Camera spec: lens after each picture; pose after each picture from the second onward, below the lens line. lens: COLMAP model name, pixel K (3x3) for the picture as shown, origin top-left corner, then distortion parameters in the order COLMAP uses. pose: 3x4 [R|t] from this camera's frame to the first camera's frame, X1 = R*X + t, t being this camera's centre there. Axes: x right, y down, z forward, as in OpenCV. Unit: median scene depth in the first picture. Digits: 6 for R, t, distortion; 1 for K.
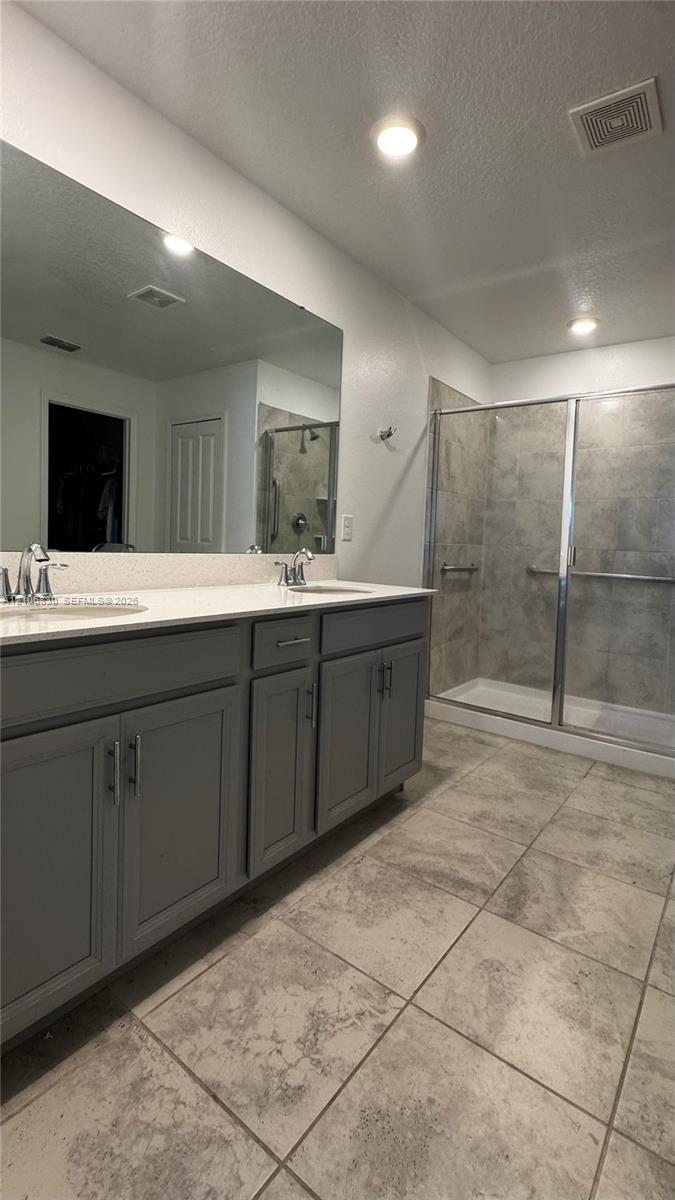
lens RADIAL K [[544.9, 0, 338.0], [0, 544.9, 573.1], [0, 0, 1]] dist [-0.001094, 0.000792]
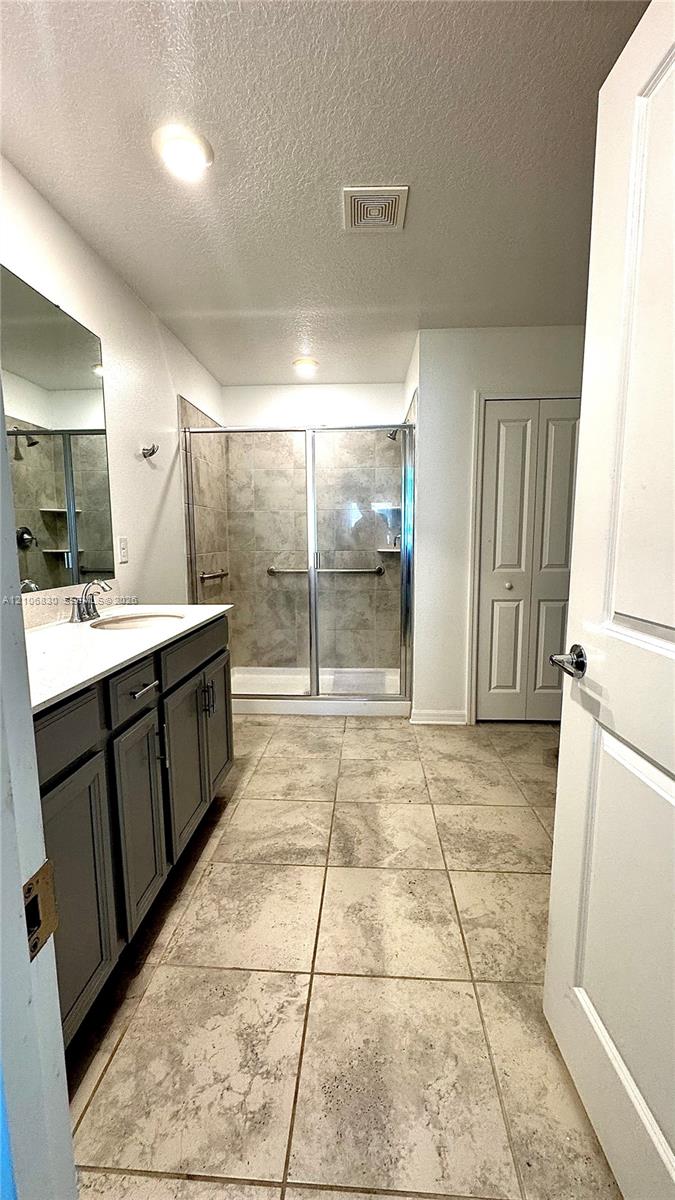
lens RADIAL K [[478.2, 0, 337.5], [0, 478.2, 600.0], [0, 0, 1]] dist [-0.000010, 0.000133]
pose [[0.830398, -0.119424, 0.544221, -0.182183], [0.076687, 0.991961, 0.100662, -0.065853], [-0.551867, -0.041855, 0.832881, 0.096988]]
